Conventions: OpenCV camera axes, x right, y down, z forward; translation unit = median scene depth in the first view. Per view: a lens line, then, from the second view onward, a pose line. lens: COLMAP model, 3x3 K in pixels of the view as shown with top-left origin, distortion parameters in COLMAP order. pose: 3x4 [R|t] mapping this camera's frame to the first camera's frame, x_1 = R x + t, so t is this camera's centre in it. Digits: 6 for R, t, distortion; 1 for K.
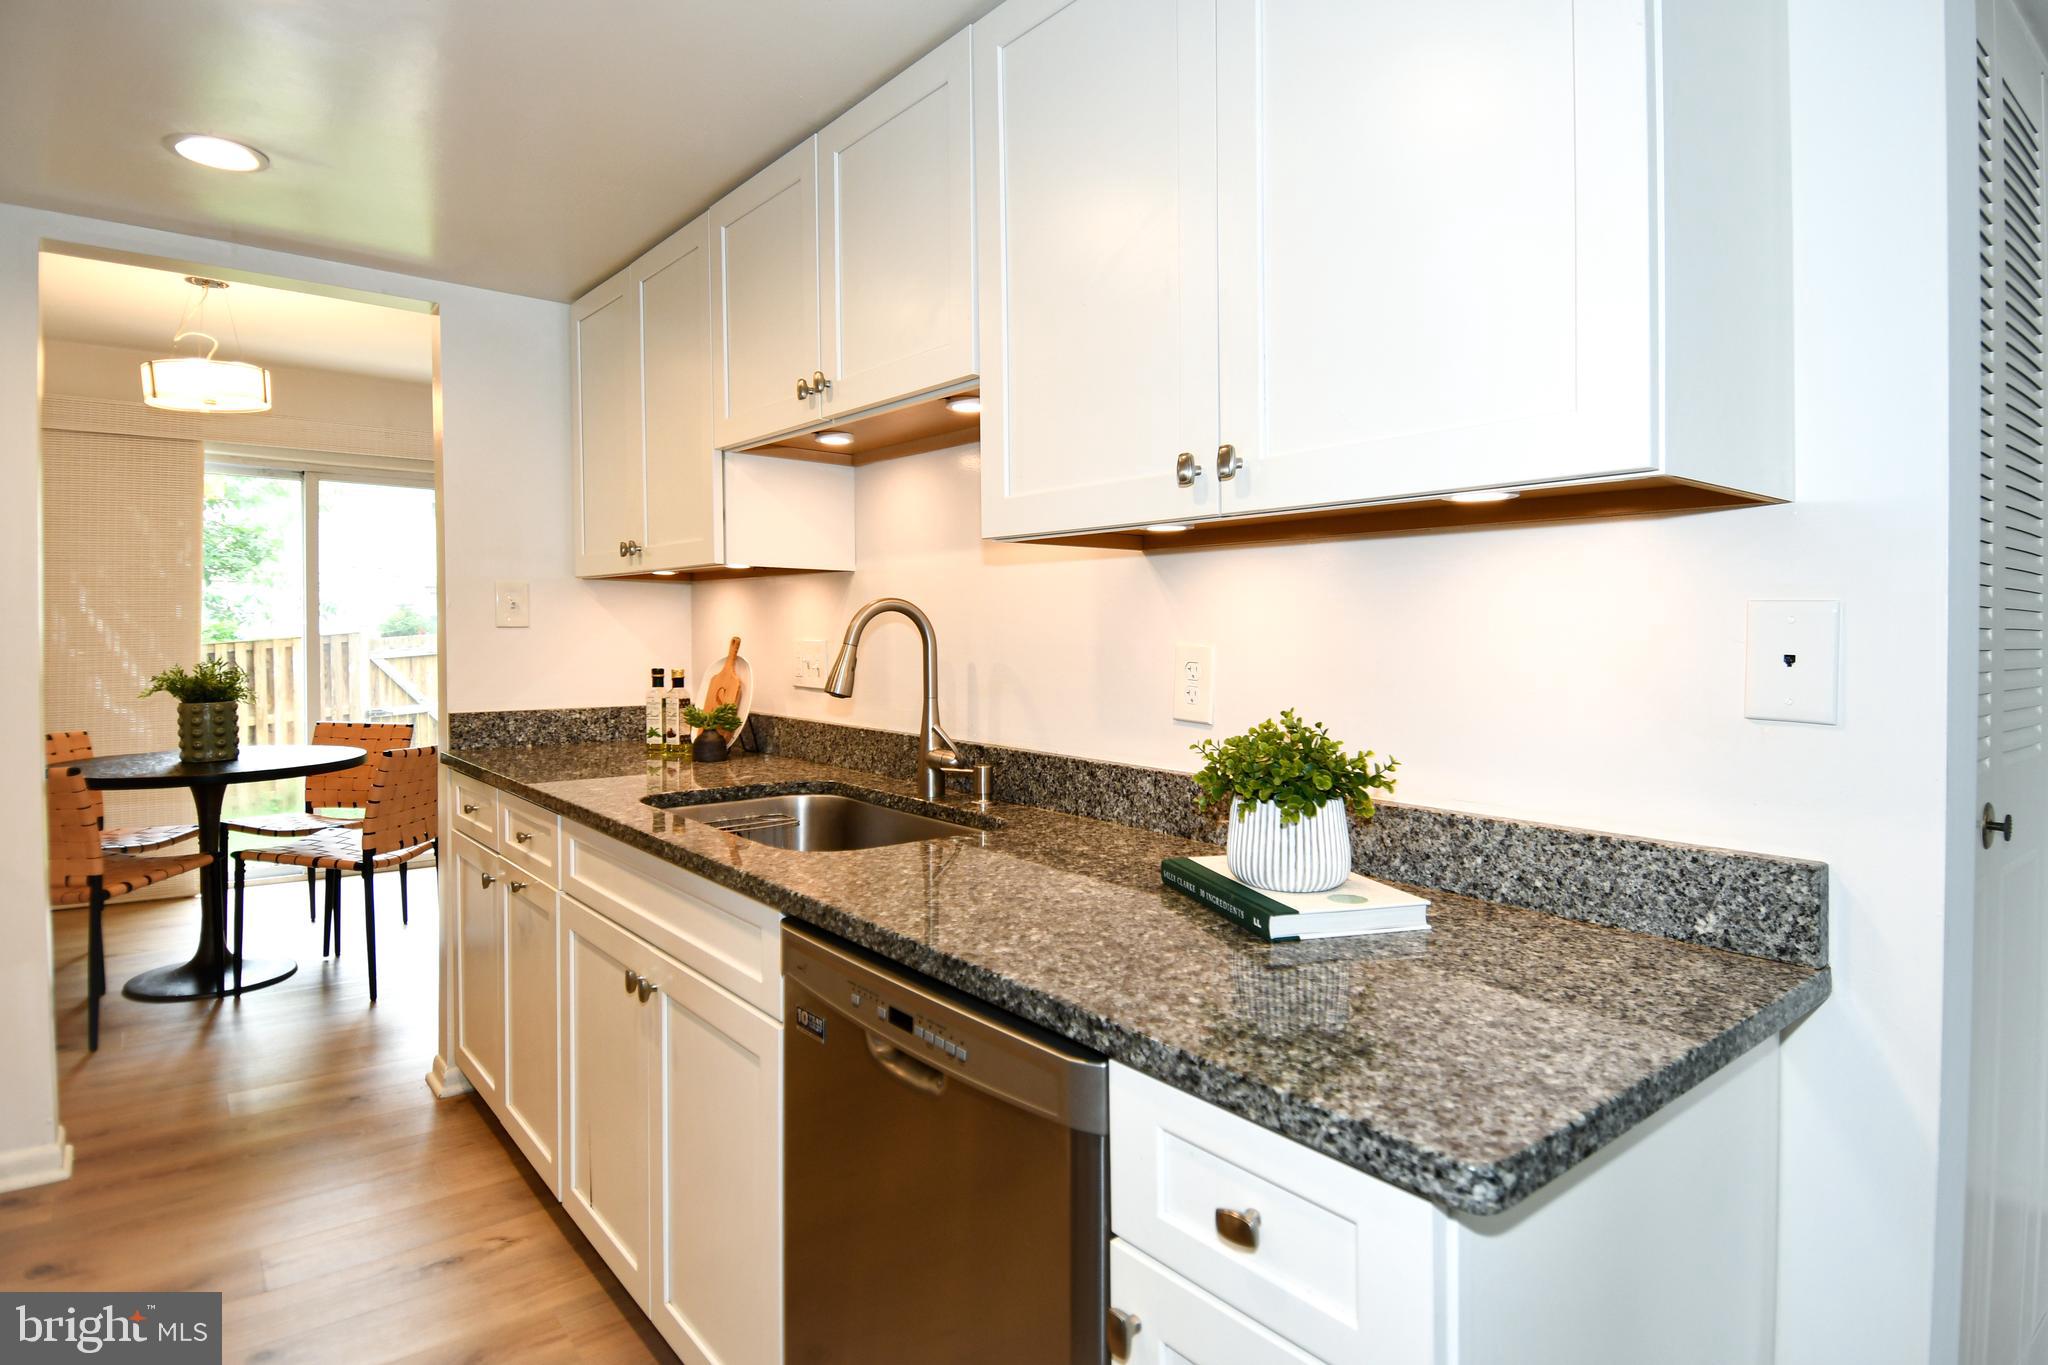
lens RADIAL K [[1099.0, 0, 1103.3], [0, 1099.0, 642.9], [0, 0, 1]] dist [0.053388, -0.047393]
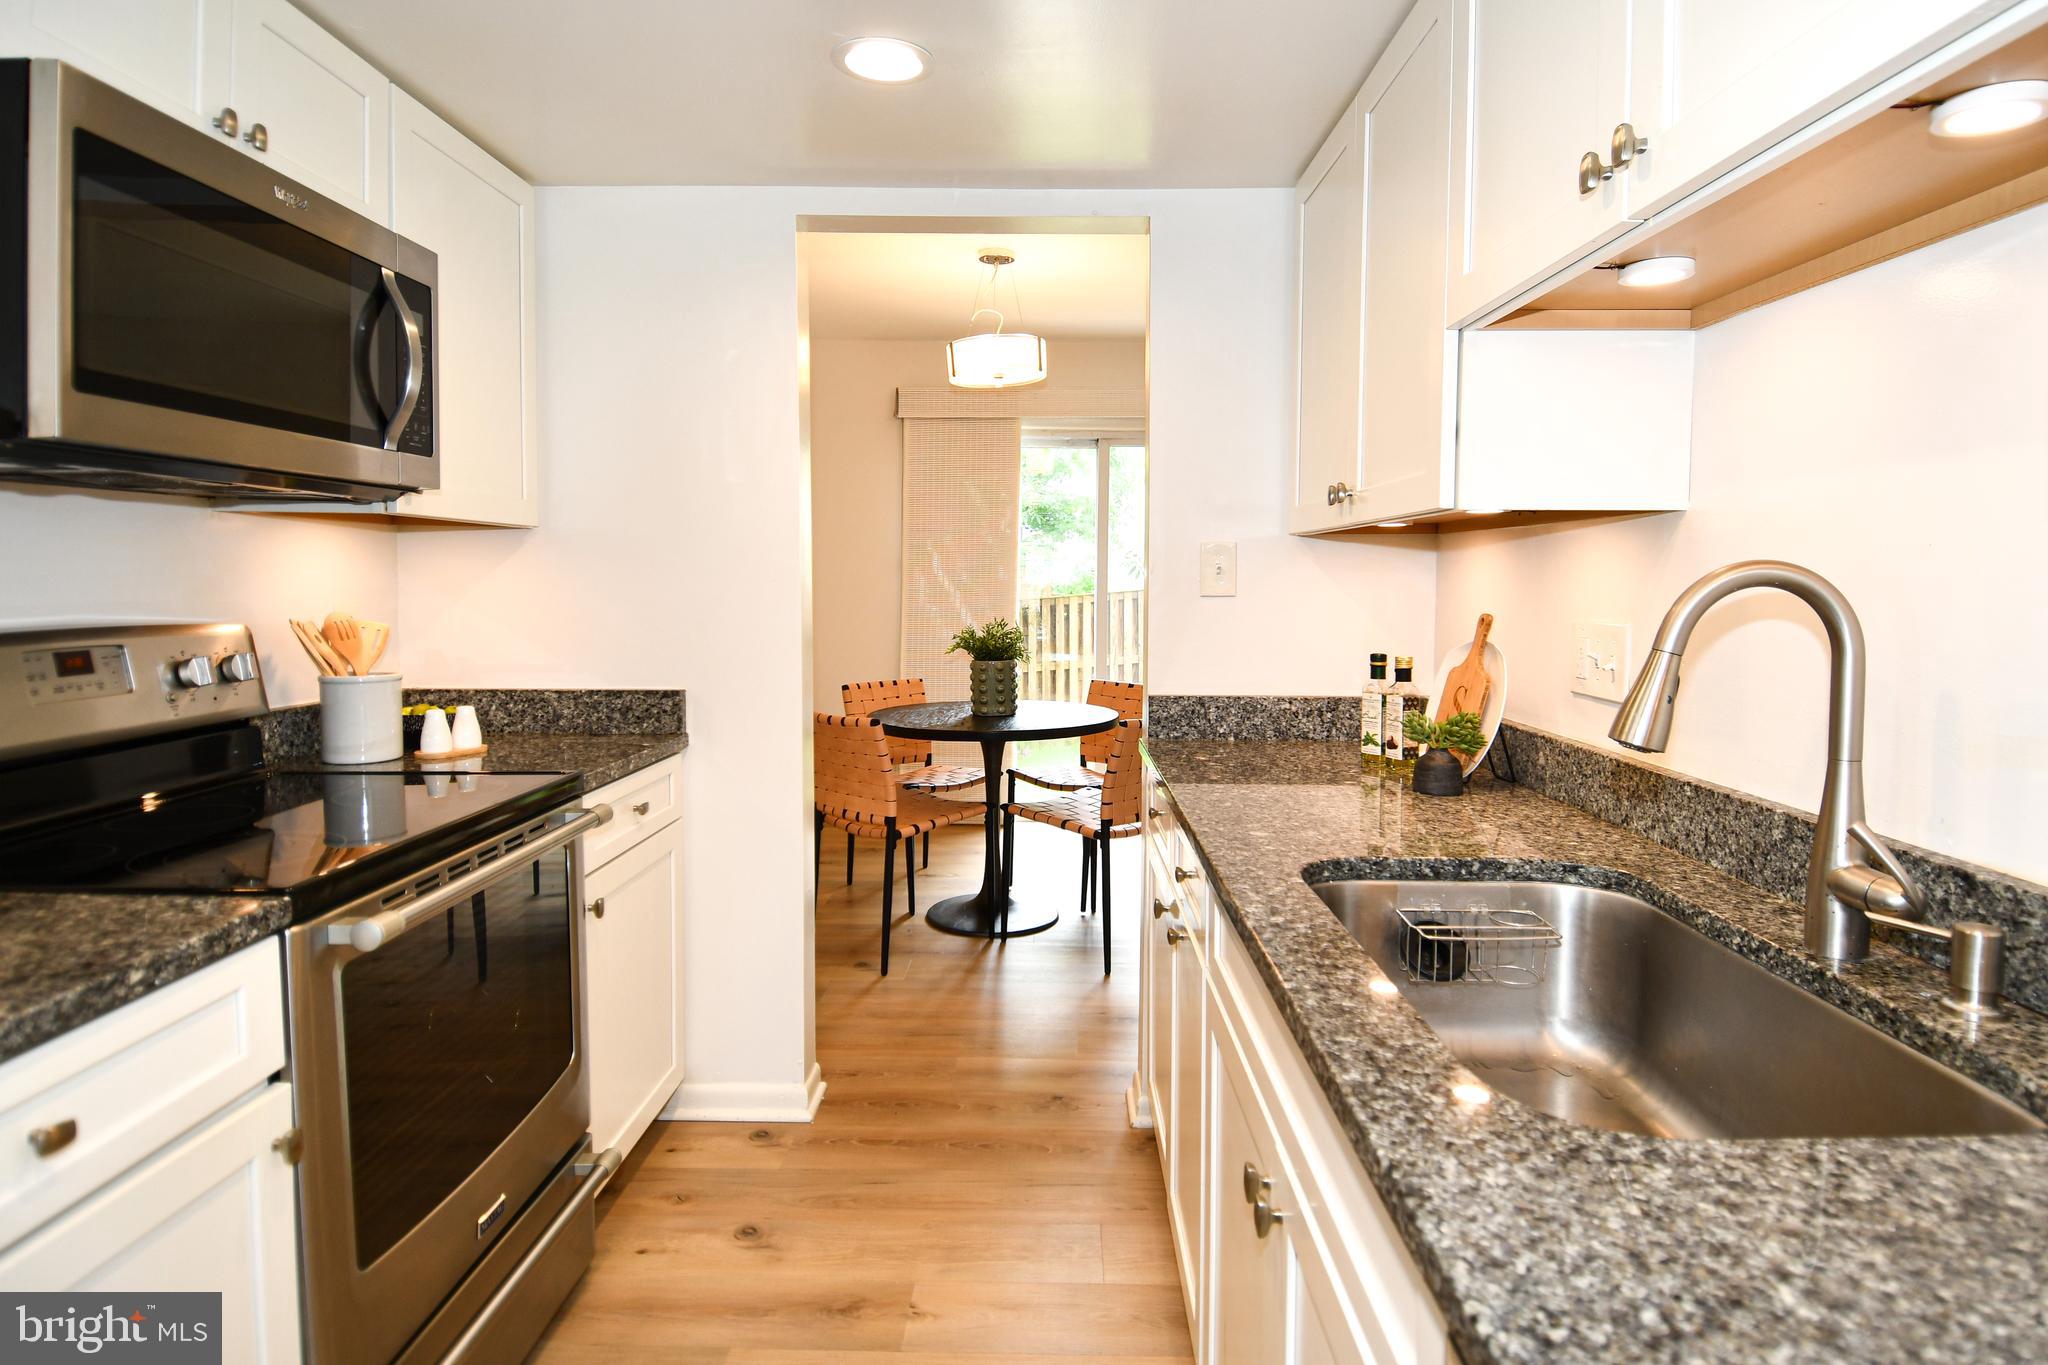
lens RADIAL K [[1100.1, 0, 1020.5], [0, 1100.1, 652.6], [0, 0, 1]] dist [0.055164, -0.058769]
pose [[0.723110, 0.047487, -0.689099, -0.064799], [-0.009947, 0.998246, 0.058354, -0.019308], [0.690662, -0.035342, 0.722314, 0.301770]]
